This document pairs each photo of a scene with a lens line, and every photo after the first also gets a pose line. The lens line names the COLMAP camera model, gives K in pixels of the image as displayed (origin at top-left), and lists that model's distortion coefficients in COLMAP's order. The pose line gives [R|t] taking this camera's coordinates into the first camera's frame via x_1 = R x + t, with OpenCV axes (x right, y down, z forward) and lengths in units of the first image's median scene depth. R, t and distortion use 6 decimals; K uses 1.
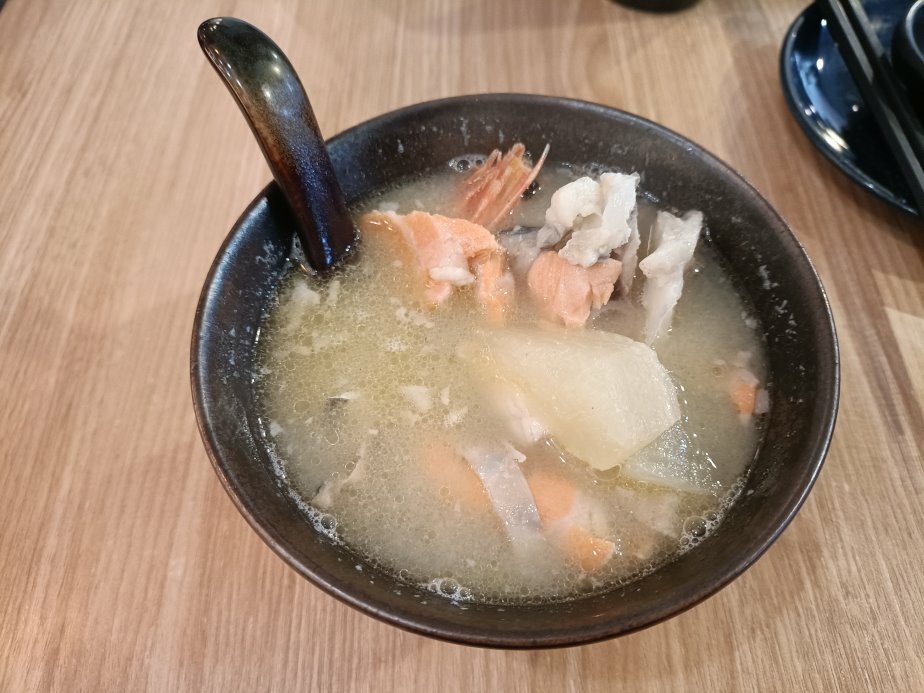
lens RADIAL K [[704.1, 0, 460.5], [0, 704.1, 349.2], [0, 0, 1]] dist [-0.059564, 0.015069]
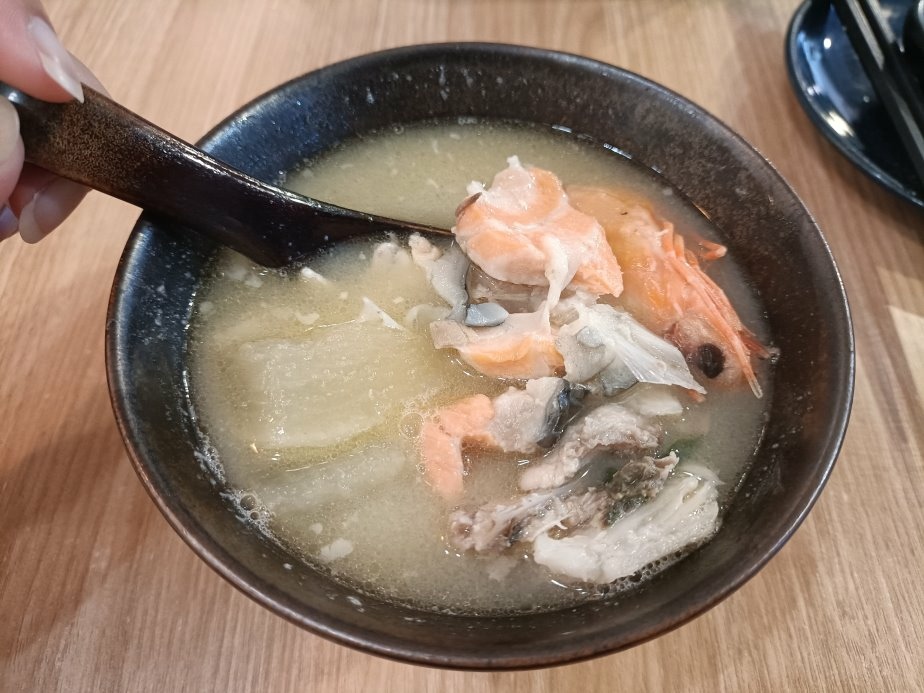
lens RADIAL K [[712.1, 0, 462.0], [0, 712.1, 346.5], [0, 0, 1]] dist [-0.069959, 0.033617]
pose [[0.998733, 0.041871, 0.027906, 0.018736], [-0.041662, 0.999100, -0.008010, 0.030858], [-0.028216, 0.006838, 0.999578, 0.094430]]
